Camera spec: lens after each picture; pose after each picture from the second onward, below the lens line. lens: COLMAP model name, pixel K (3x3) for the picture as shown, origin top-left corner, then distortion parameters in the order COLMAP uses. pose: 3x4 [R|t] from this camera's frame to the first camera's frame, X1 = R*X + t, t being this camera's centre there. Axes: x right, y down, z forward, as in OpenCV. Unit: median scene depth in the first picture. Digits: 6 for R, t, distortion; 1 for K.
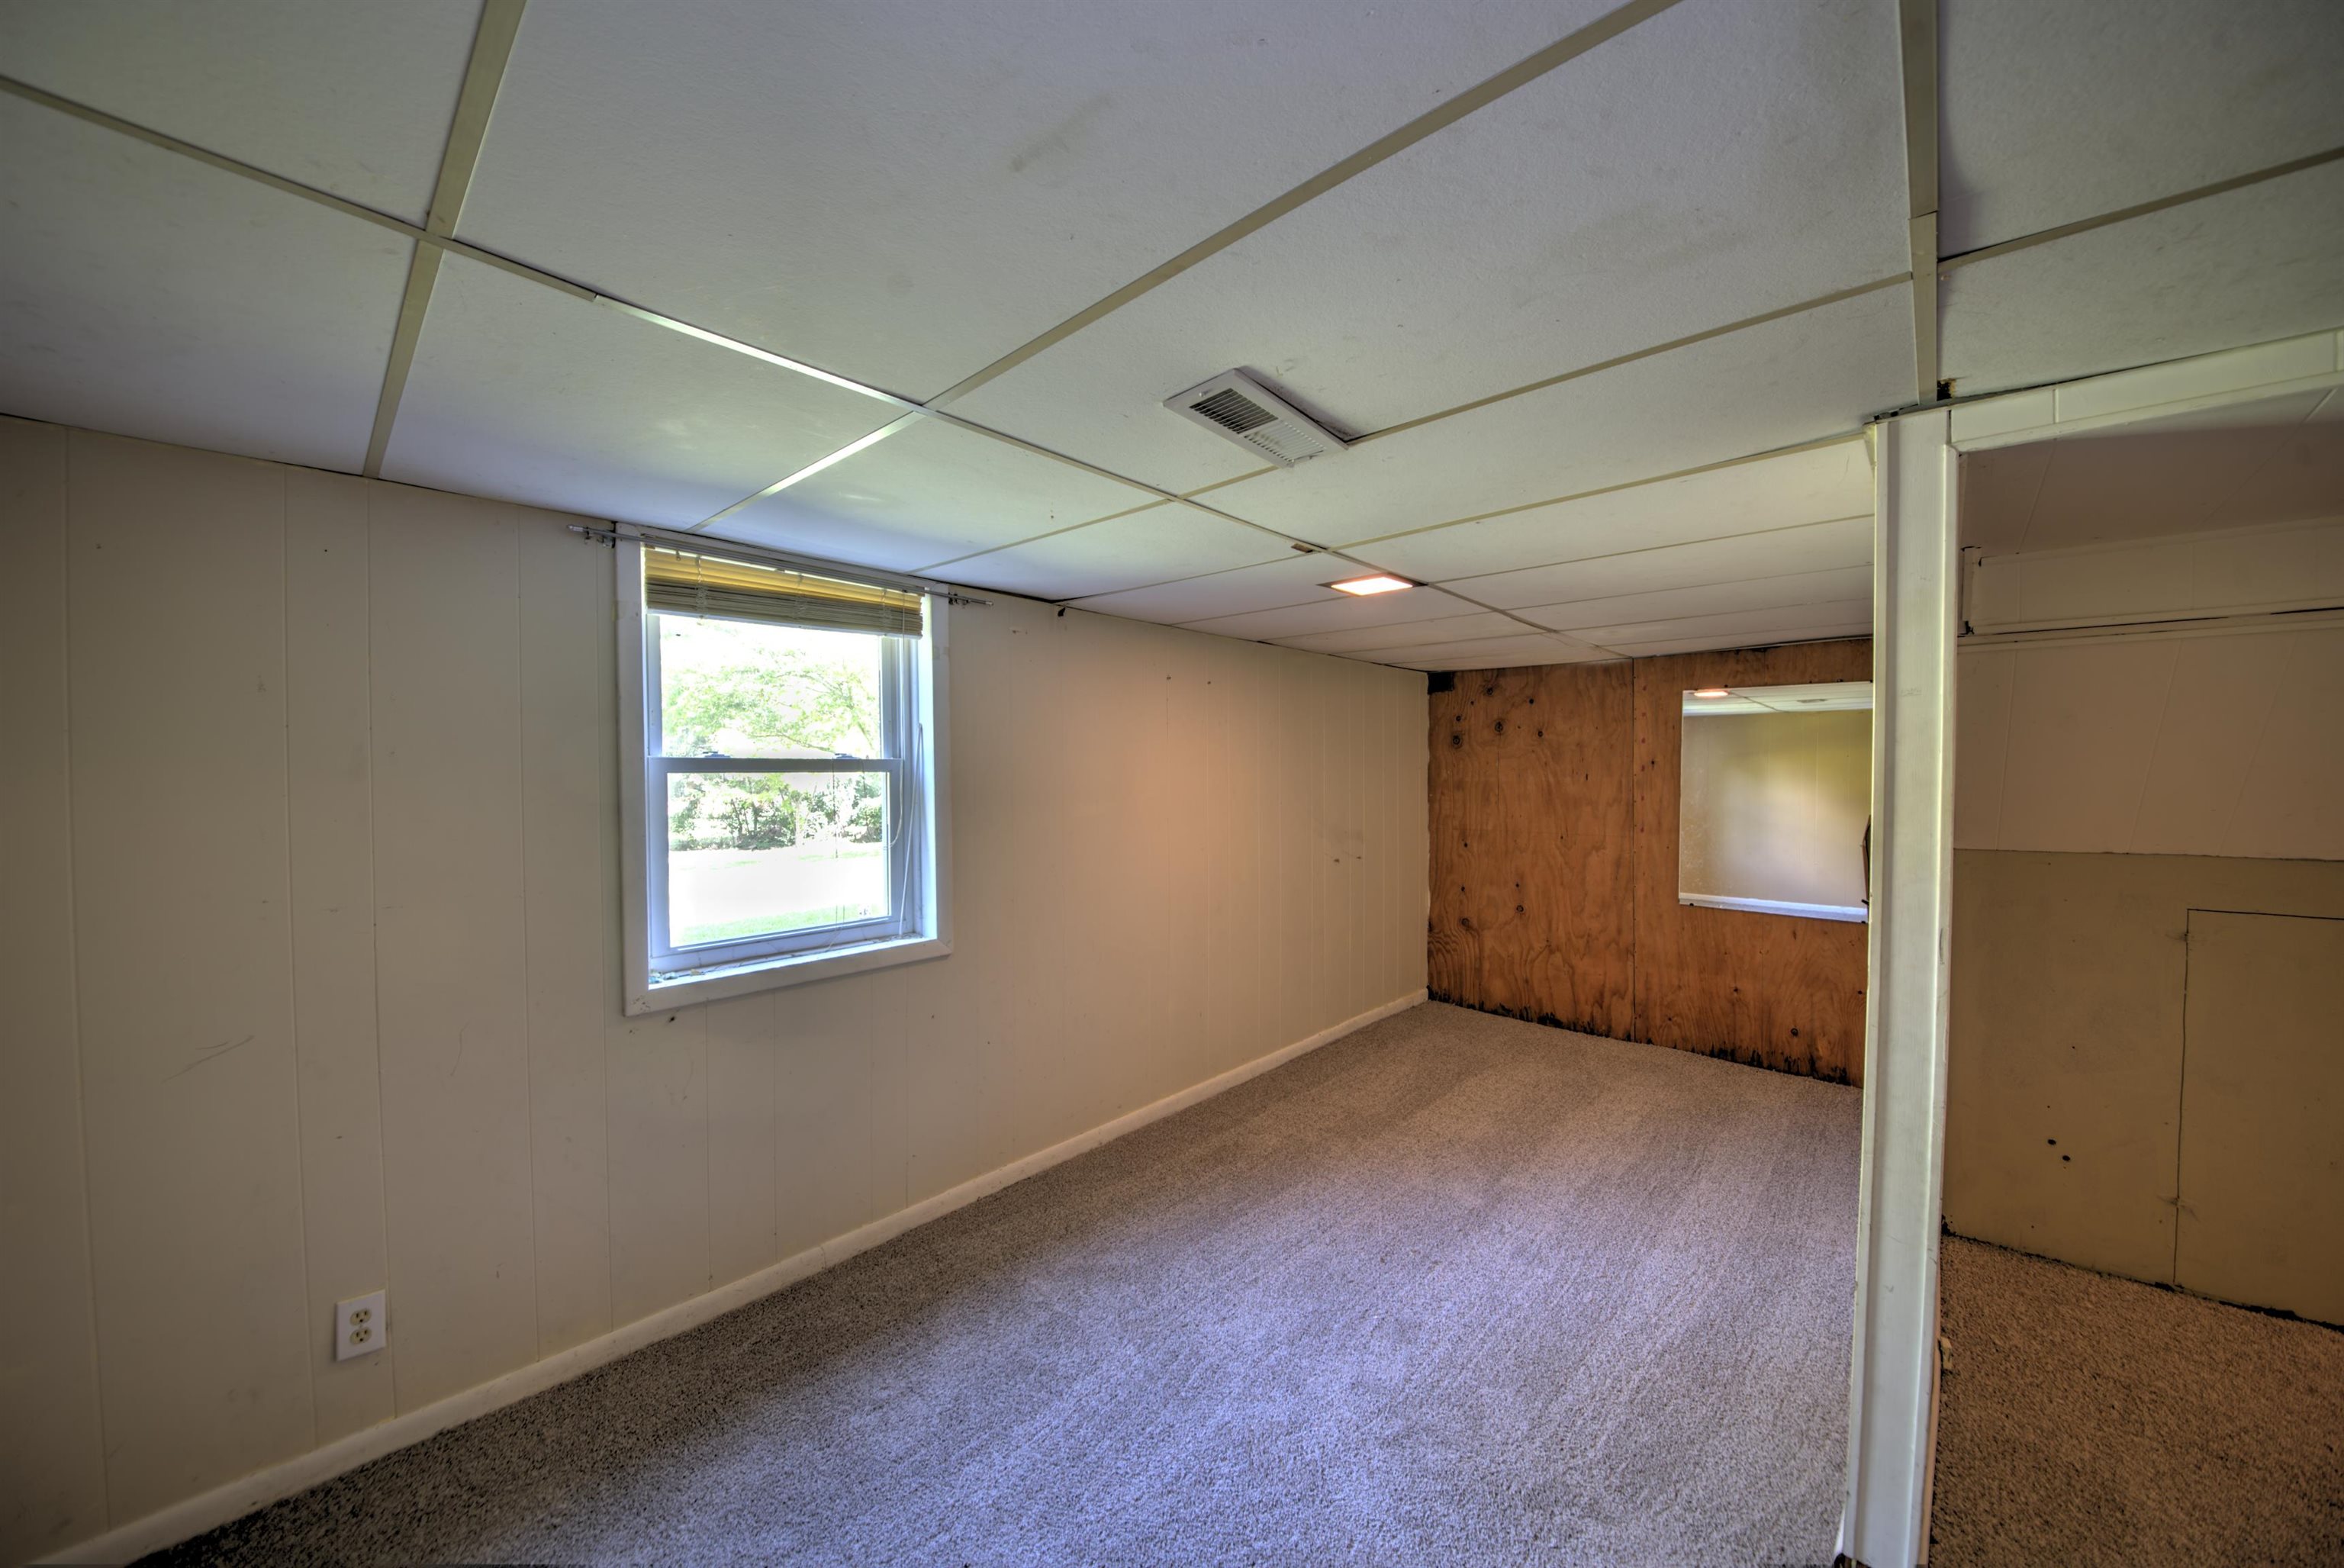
lens RADIAL K [[823.2, 0, 1172.2], [0, 823.2, 783.5], [0, 0, 1]] dist [-0.001607, -0.000120]
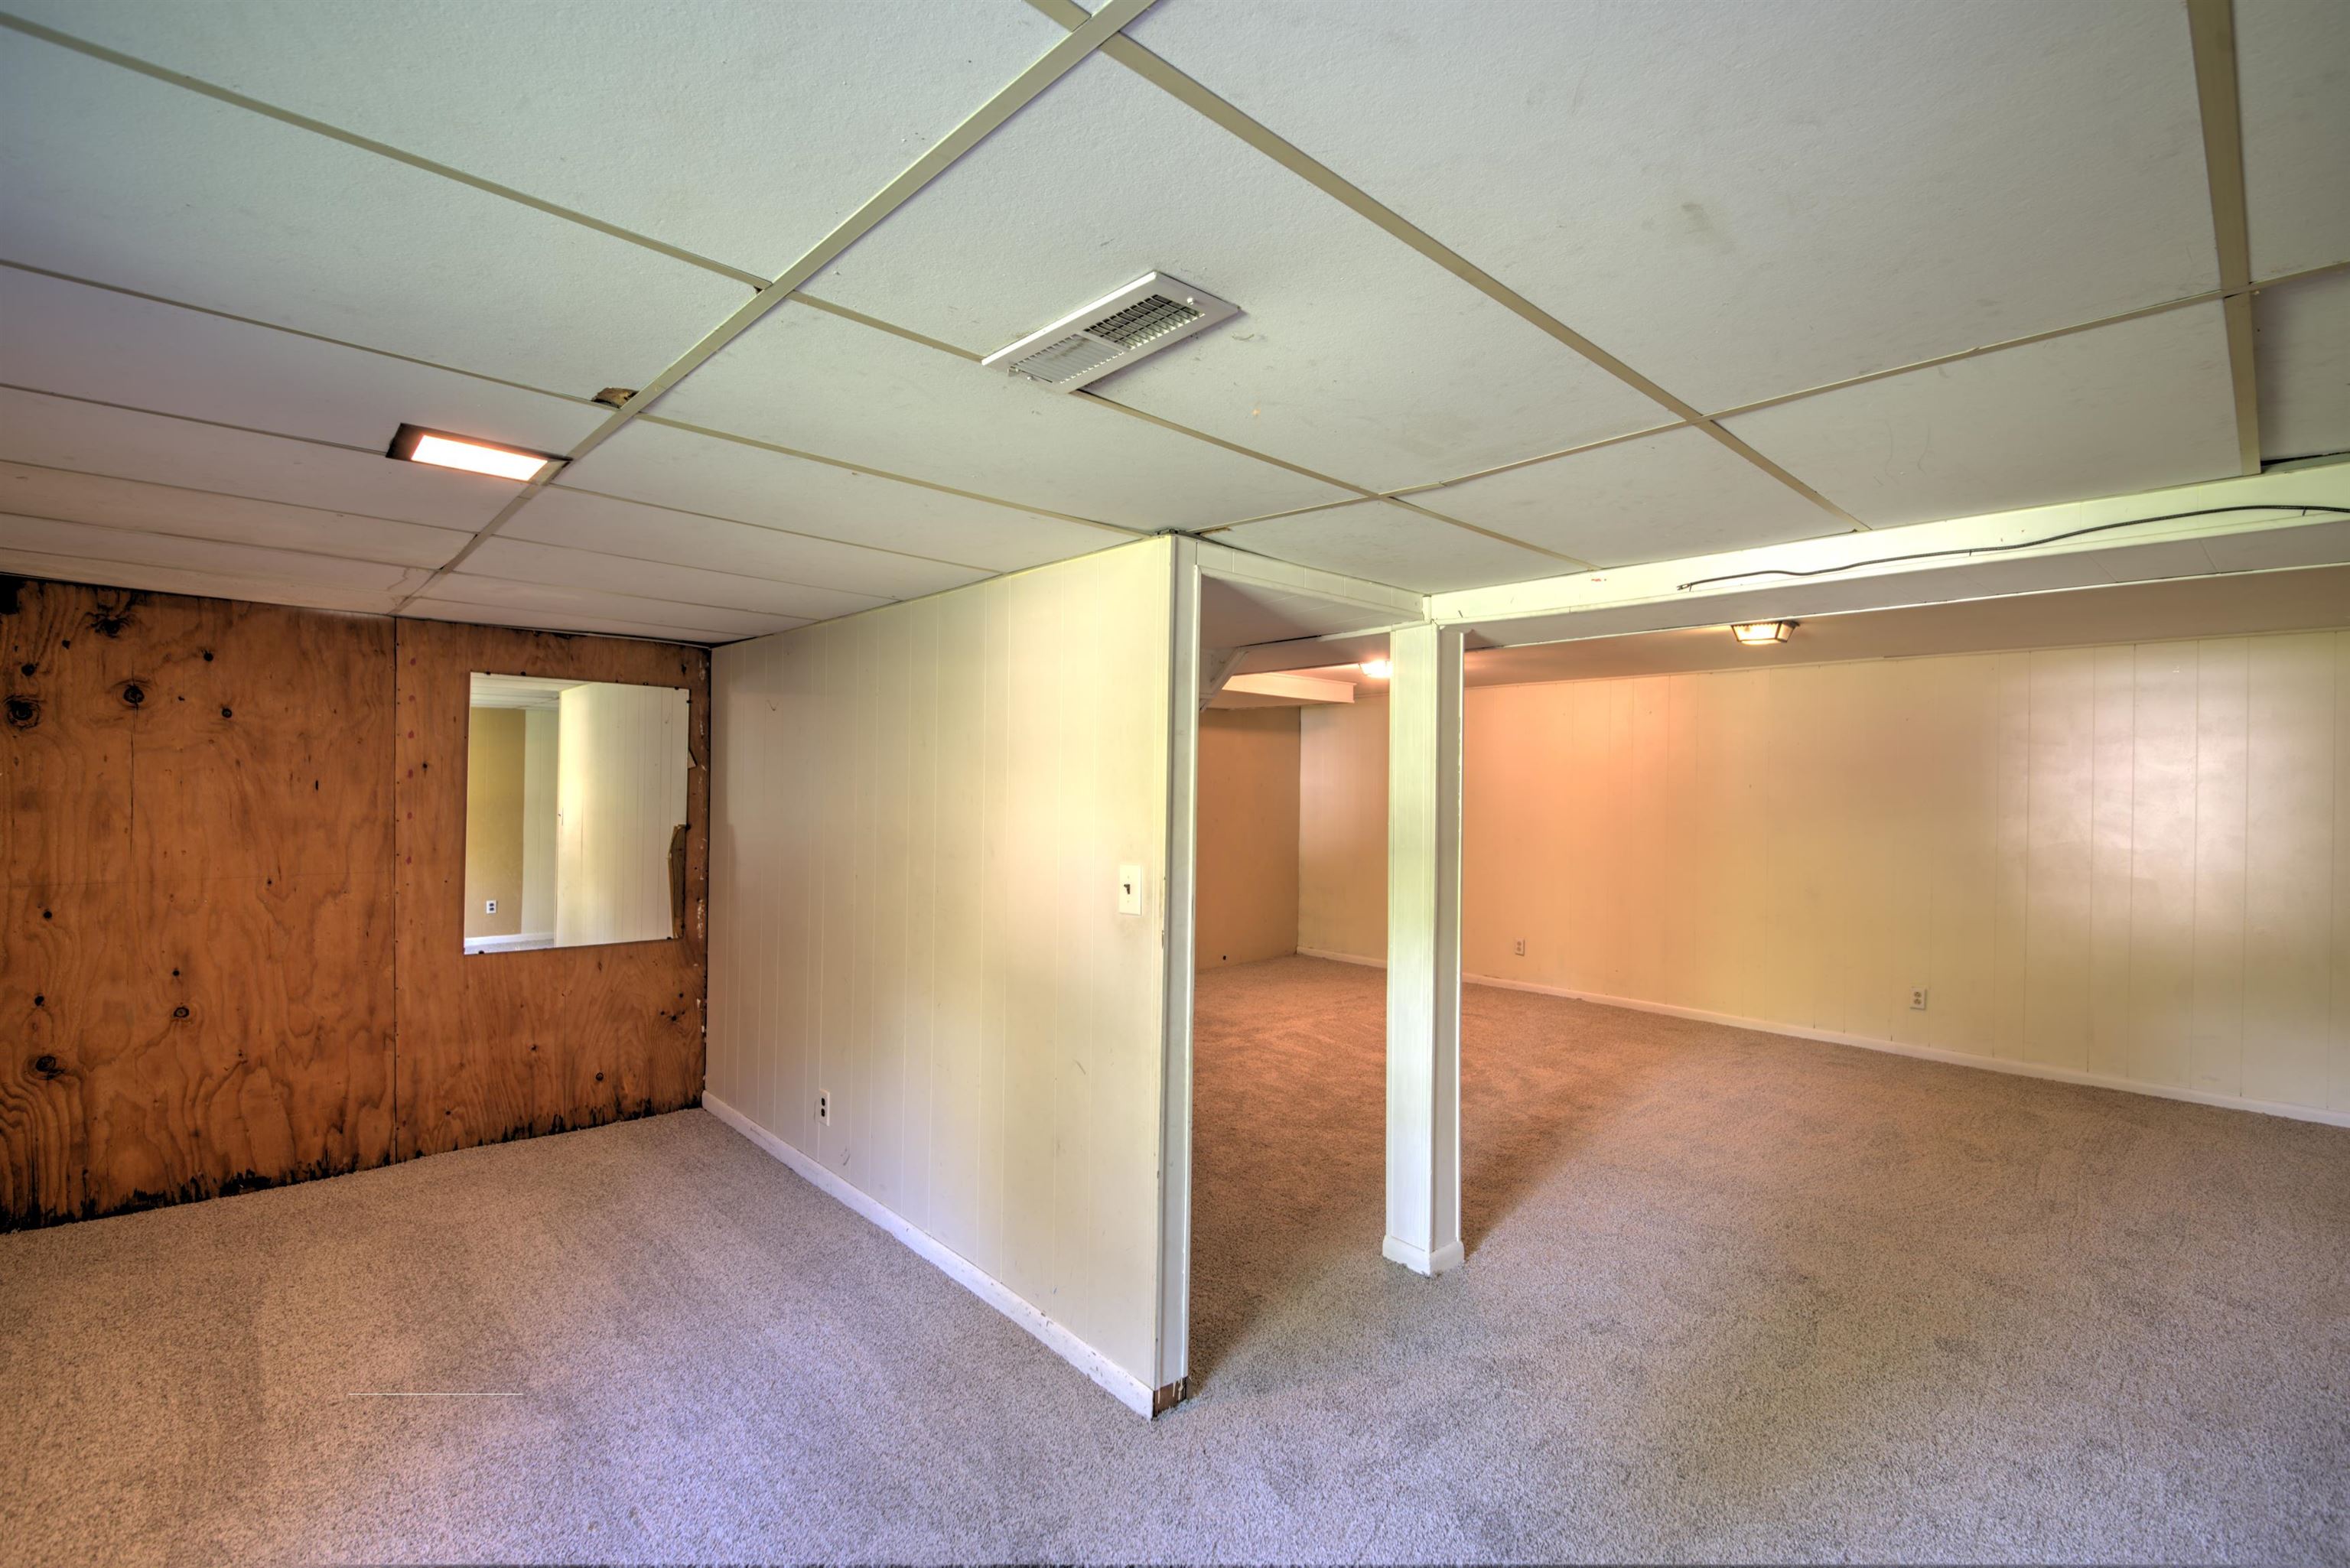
lens RADIAL K [[1034.5, 0, 1179.6], [0, 1034.5, 788.7], [0, 0, 1]] dist [-0.015252, -0.001024]
pose [[0.064035, 0.000068, 0.997948, -0.268043], [0.000141, 1.000000, -0.000077, -0.005289], [-0.997948, 0.000146, 0.064035, 0.276935]]
